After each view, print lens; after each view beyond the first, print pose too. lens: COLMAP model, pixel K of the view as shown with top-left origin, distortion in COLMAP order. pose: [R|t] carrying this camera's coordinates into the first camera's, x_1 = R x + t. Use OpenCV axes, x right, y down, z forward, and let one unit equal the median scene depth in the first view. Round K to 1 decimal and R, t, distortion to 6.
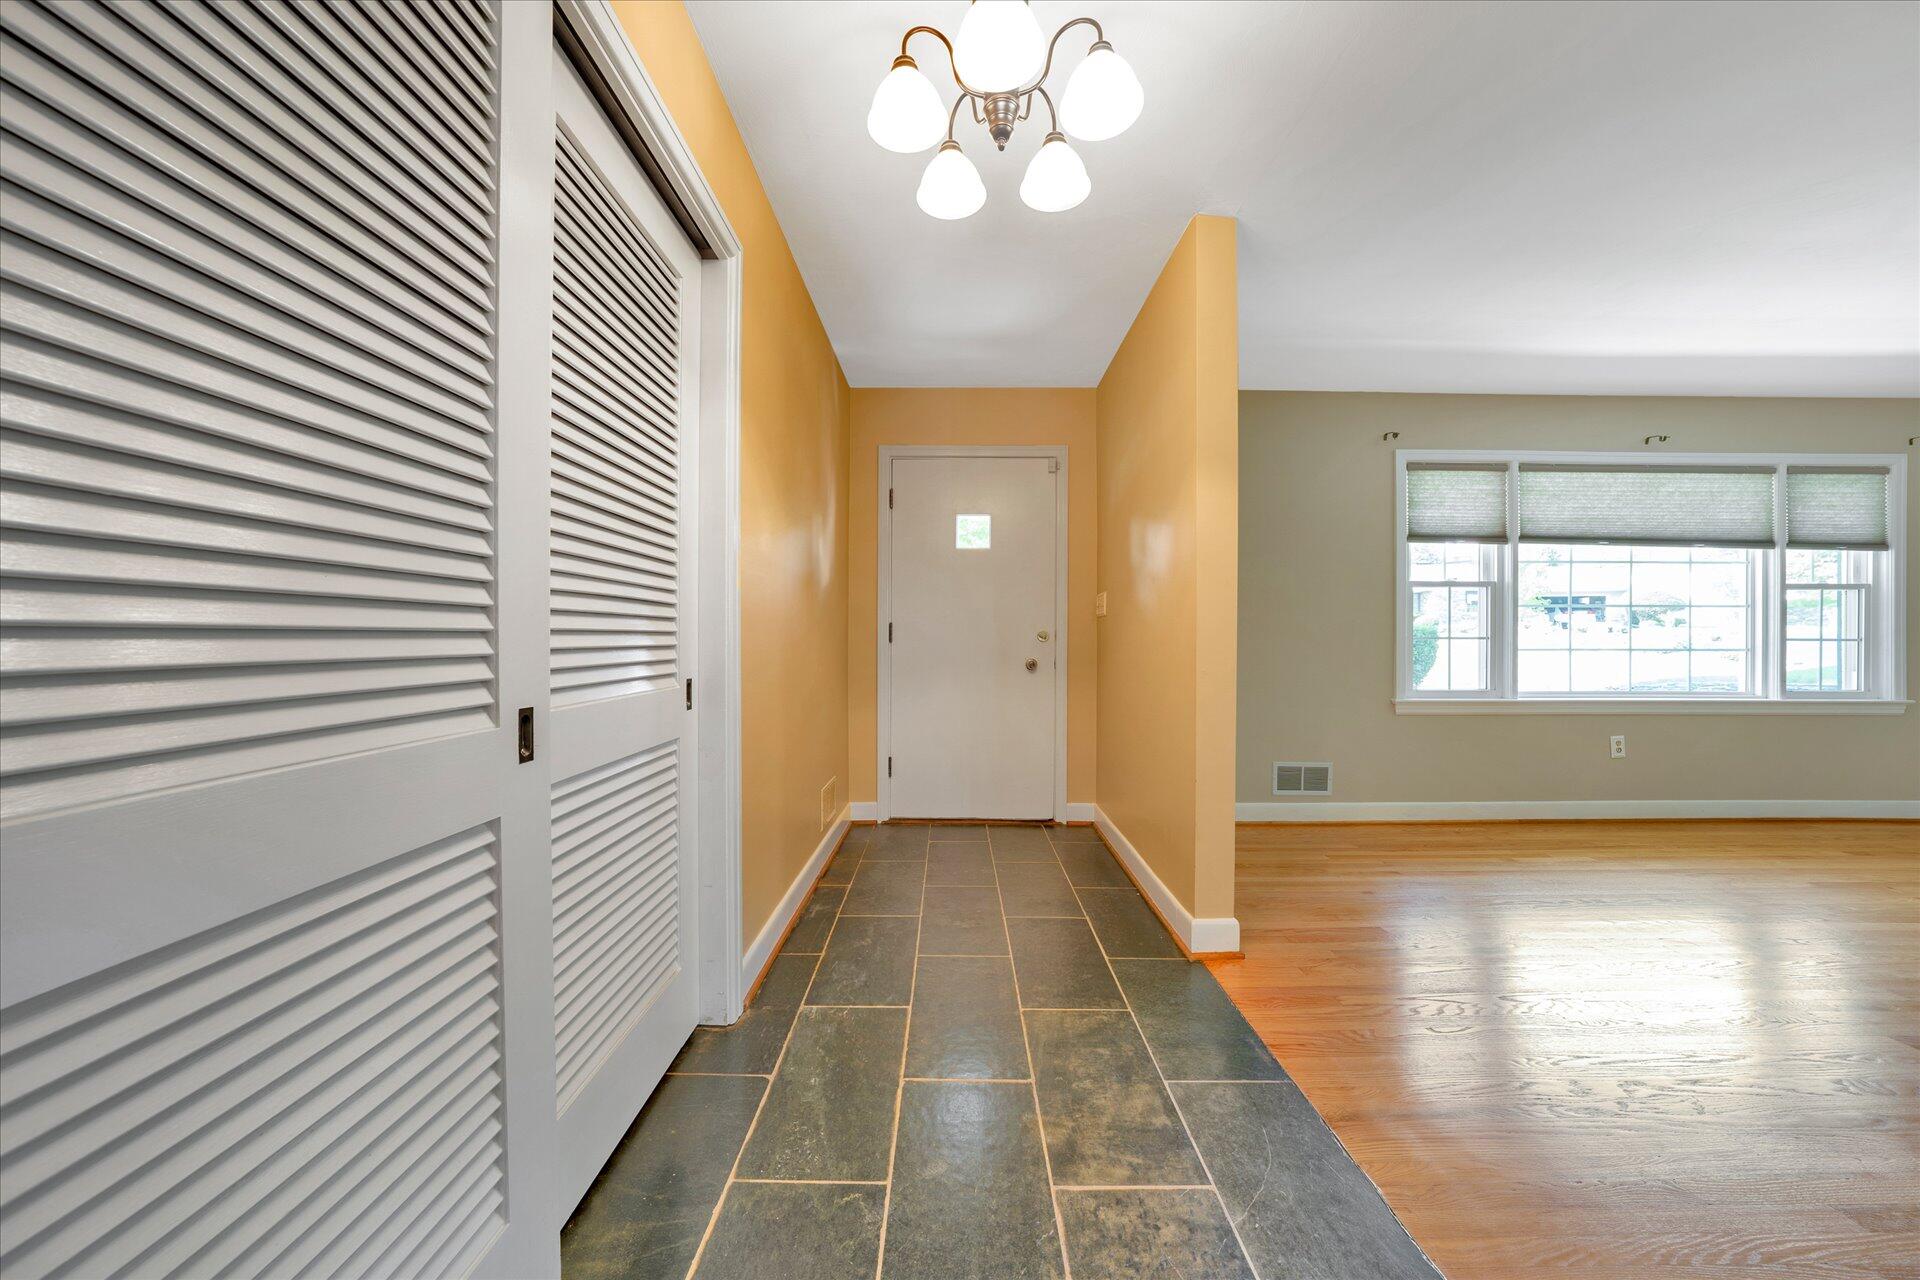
lens RADIAL K [[668.4, 0, 954.4], [0, 668.4, 639.5], [0, 0, 1]] dist [-0.030555, 0.007215]
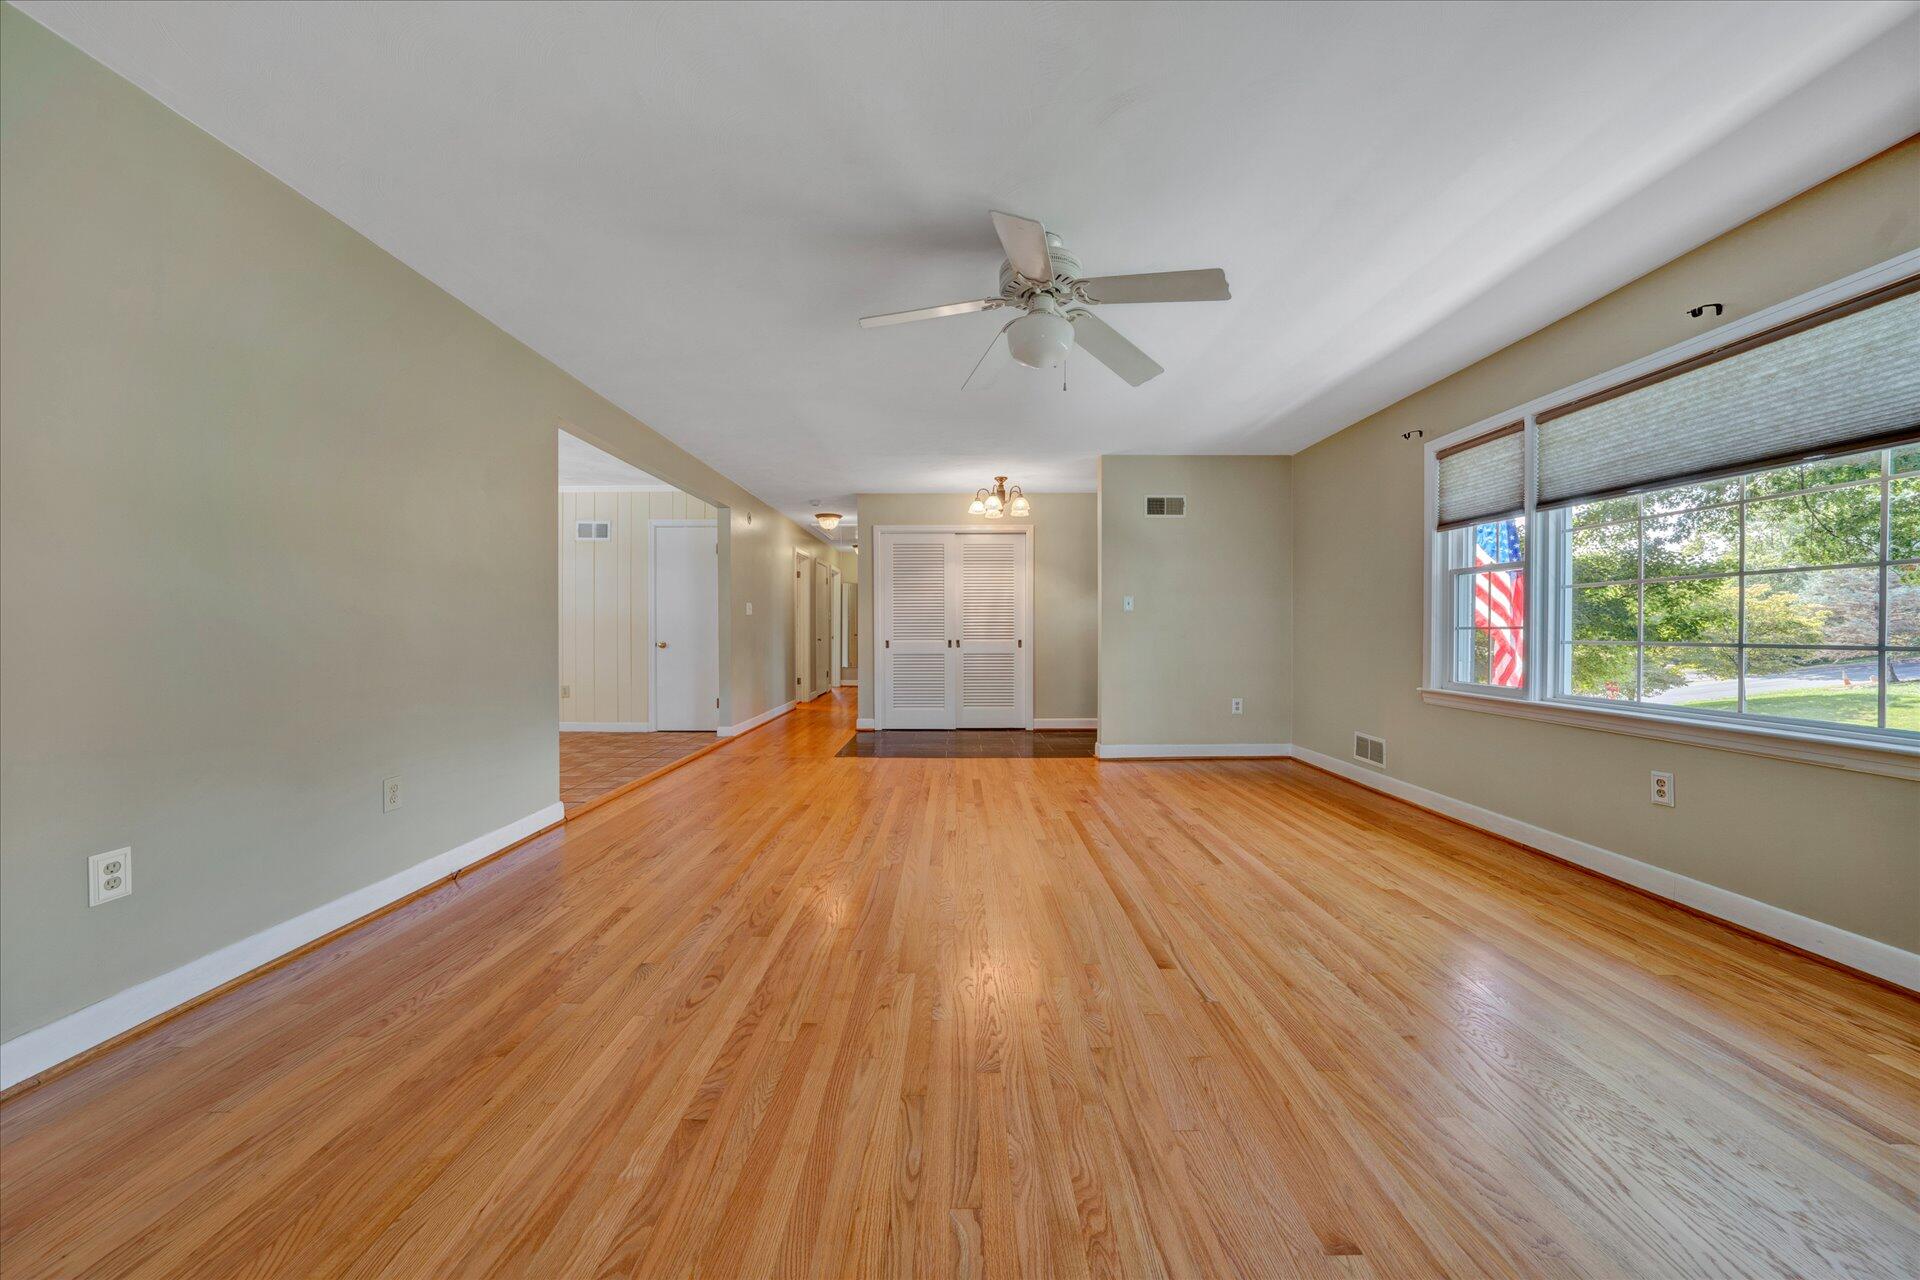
lens RADIAL K [[668.4, 0, 954.4], [0, 668.4, 639.5], [0, 0, 1]] dist [-0.030555, 0.007215]
pose [[0.004438, 0.011915, -0.999919, 1.683579], [0.000113, 0.999929, 0.011916, 0.002780], [0.999990, -0.000166, 0.004437, 0.265417]]
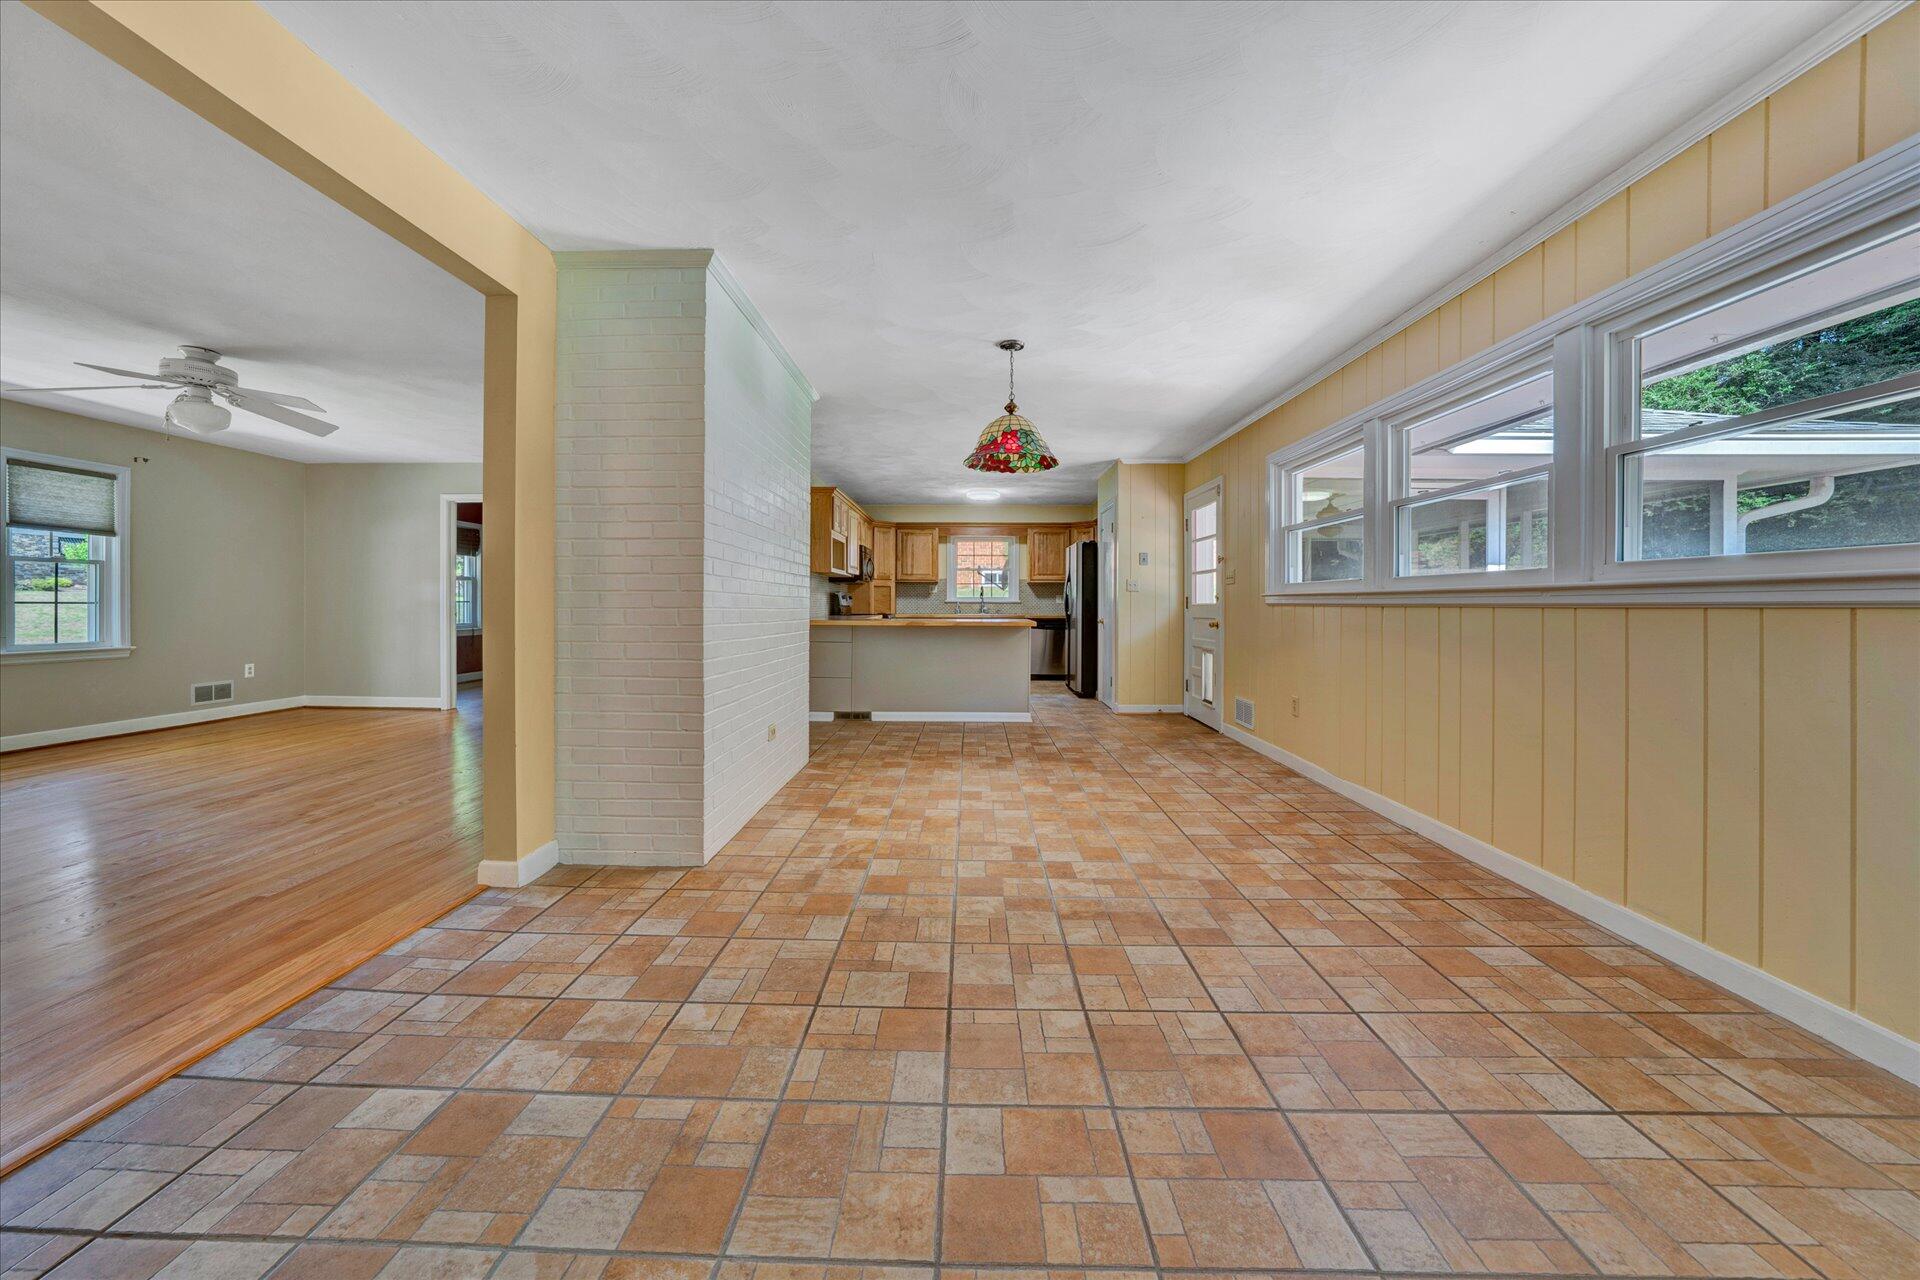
lens RADIAL K [[682.2, 0, 952.5], [0, 682.2, 607.0], [0, 0, 1]] dist [-0.016873, 0.000098]
pose [[0.017410, -0.005430, 0.999834, 0.086838], [-0.004852, 0.999973, 0.005515, -0.006895], [-0.999837, -0.004947, 0.017383, -0.767984]]
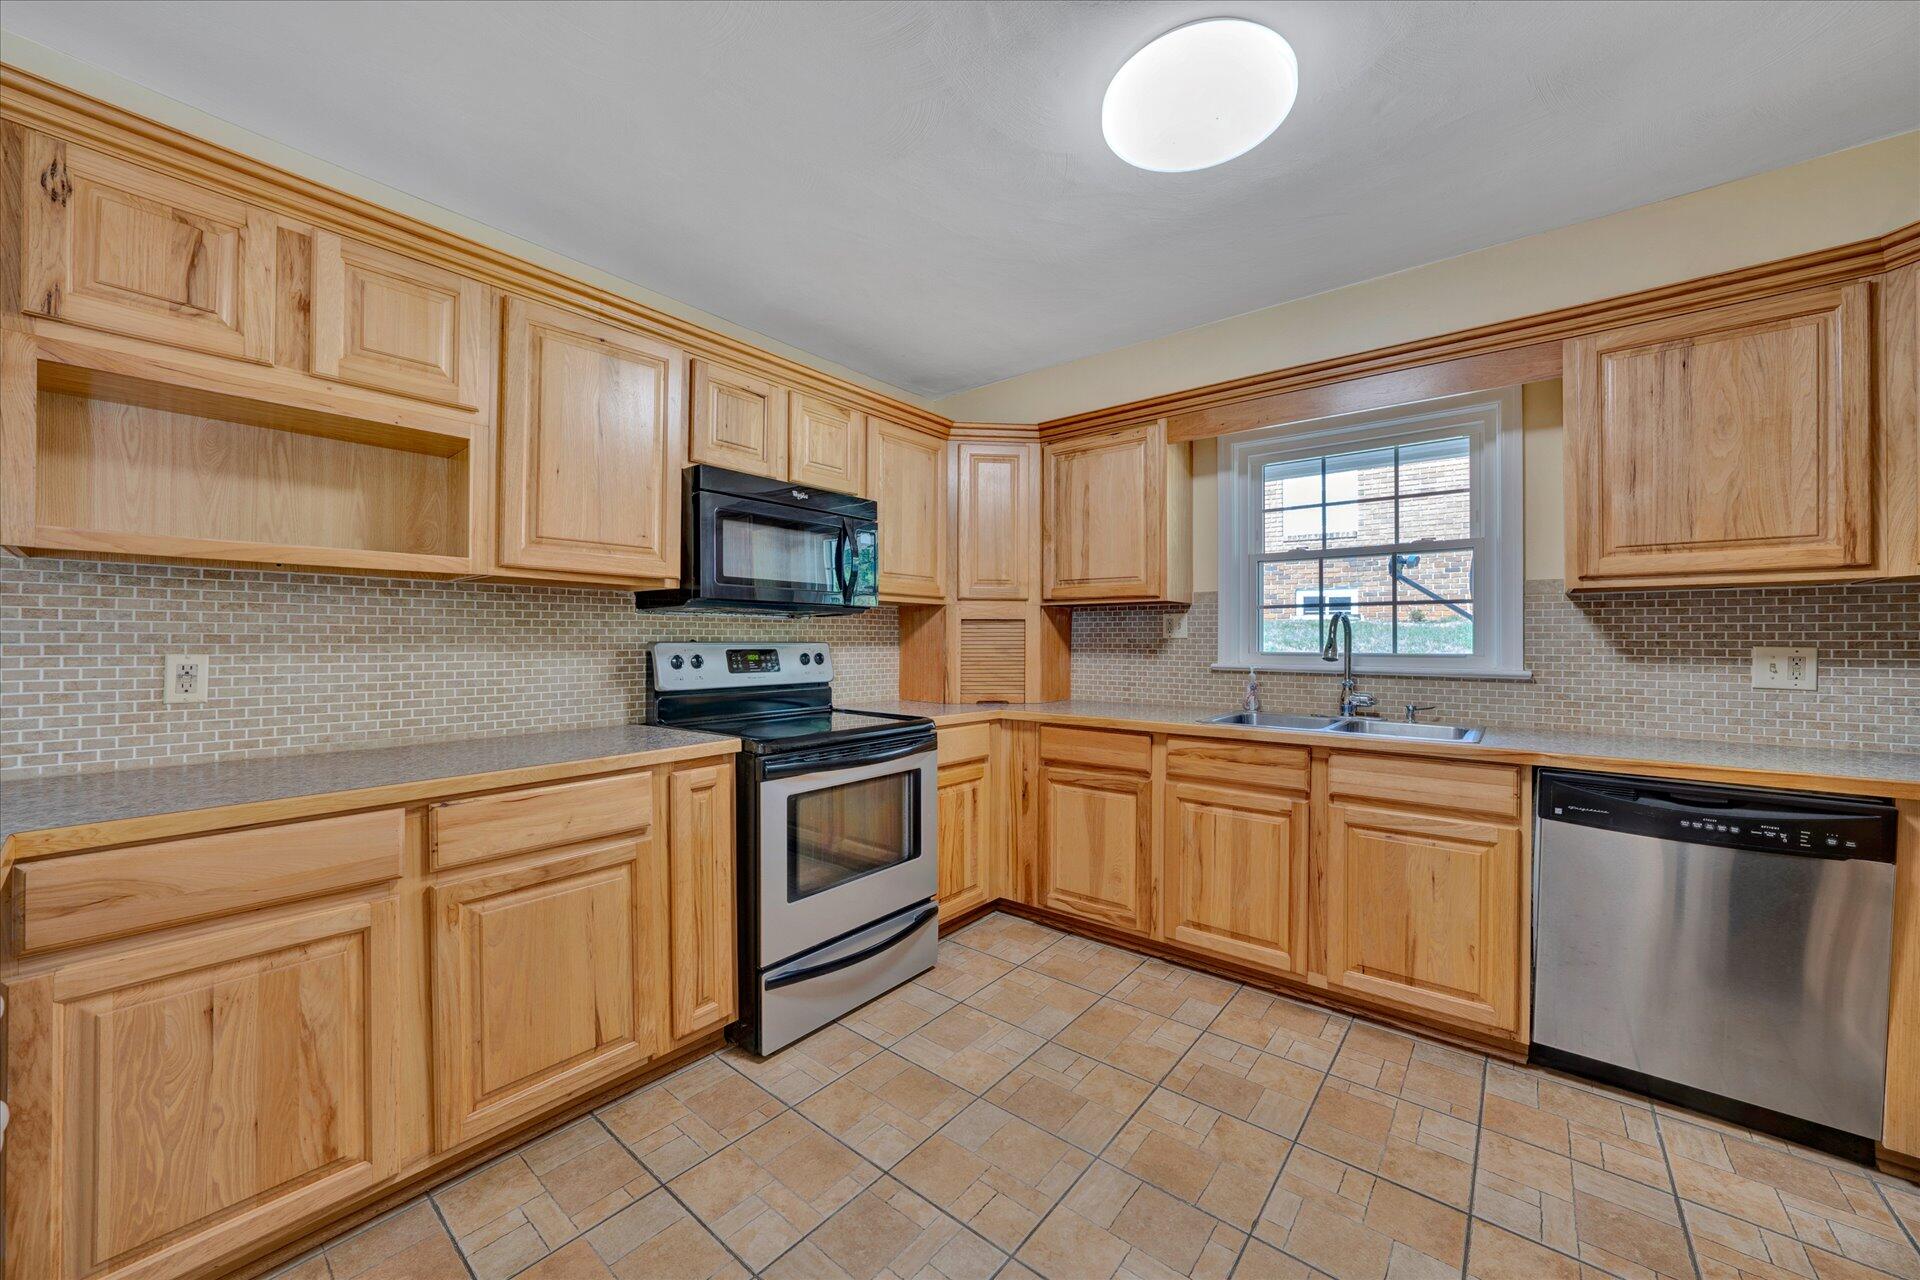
lens RADIAL K [[694.4, 0, 960.0], [0, 694.4, 640.0], [0, 0, 1]] dist [-0.026969, 0.006020]
pose [[0.629965, 0.002336, 0.776620, 1.914651], [-0.003184, 0.999995, -0.000426, -0.043161], [-0.776617, -0.002204, 0.629969, -0.972034]]
